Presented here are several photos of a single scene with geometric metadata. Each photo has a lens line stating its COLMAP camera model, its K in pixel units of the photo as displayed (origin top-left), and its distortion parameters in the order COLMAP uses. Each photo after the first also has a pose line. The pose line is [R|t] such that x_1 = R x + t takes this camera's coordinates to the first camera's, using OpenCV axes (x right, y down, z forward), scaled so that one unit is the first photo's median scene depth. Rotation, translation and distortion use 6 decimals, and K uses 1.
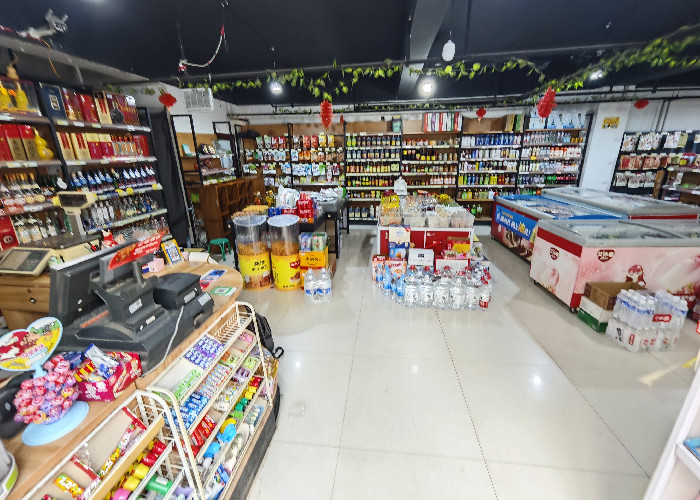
lens RADIAL K [[291.5, 0, 350.0], [0, 291.5, 250.0], [0, 0, 1]] dist [-0.001846, 0.005333]
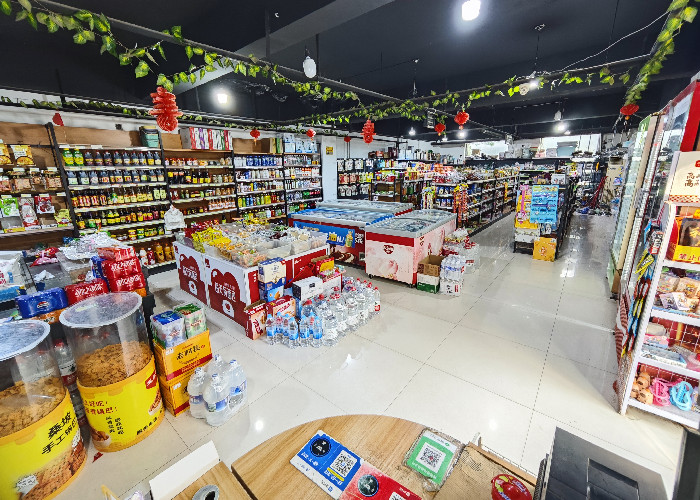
lens RADIAL K [[291.5, 0, 350.0], [0, 291.5, 250.0], [0, 0, 1]] dist [-0.001846, 0.005333]
pose [[0.533050, -0.226078, 0.815320, -0.234963], [0.279685, 0.956551, 0.082384, -0.074756], [-0.798520, 0.184118, 0.573120, 0.219888]]
